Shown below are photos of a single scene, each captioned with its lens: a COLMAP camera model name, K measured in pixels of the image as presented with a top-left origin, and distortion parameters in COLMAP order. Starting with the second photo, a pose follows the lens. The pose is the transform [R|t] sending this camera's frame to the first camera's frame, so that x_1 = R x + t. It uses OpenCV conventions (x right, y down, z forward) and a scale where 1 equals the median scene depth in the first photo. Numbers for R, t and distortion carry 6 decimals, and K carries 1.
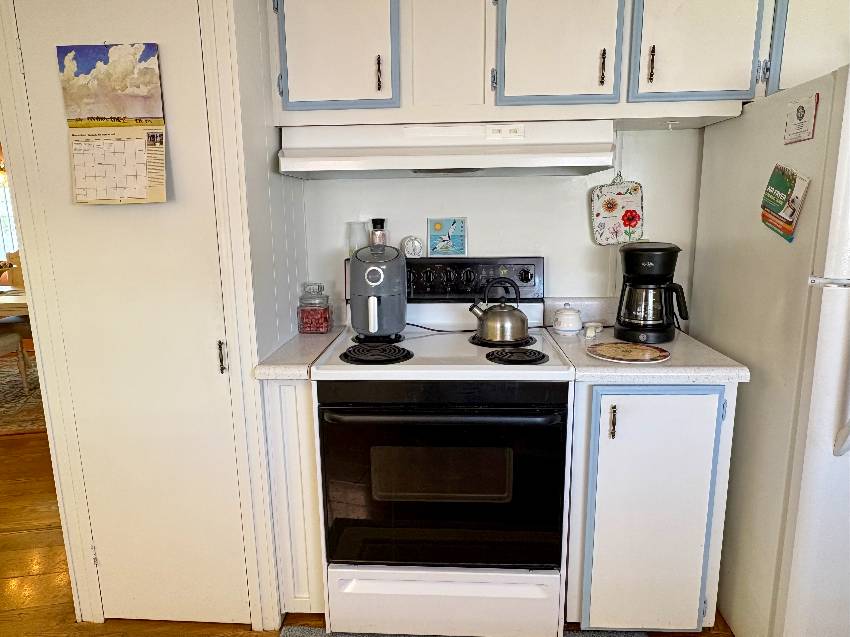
lens RADIAL K [[548.3, 0, 425.0], [0, 548.3, 318.5], [0, 0, 1]] dist [0.029722, 0.000203]
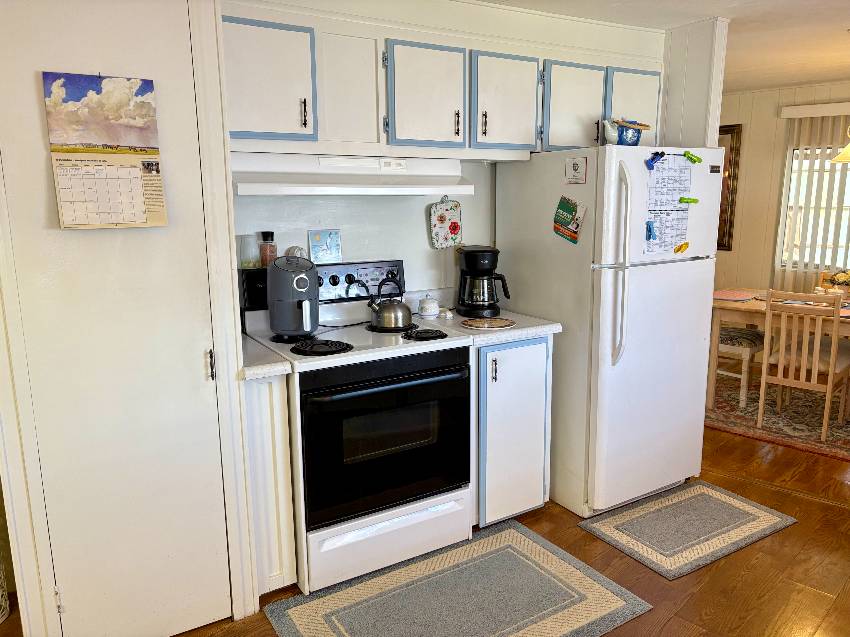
lens RADIAL K [[629.4, 0, 425.0], [0, 629.4, 318.5], [0, 0, 1]] dist [0.212719, -0.172395]
pose [[0.835237, -0.099119, 0.540883, -0.671391], [0.105457, 0.994236, 0.019349, -0.001024], [-0.539683, 0.040879, 0.840875, -0.302013]]
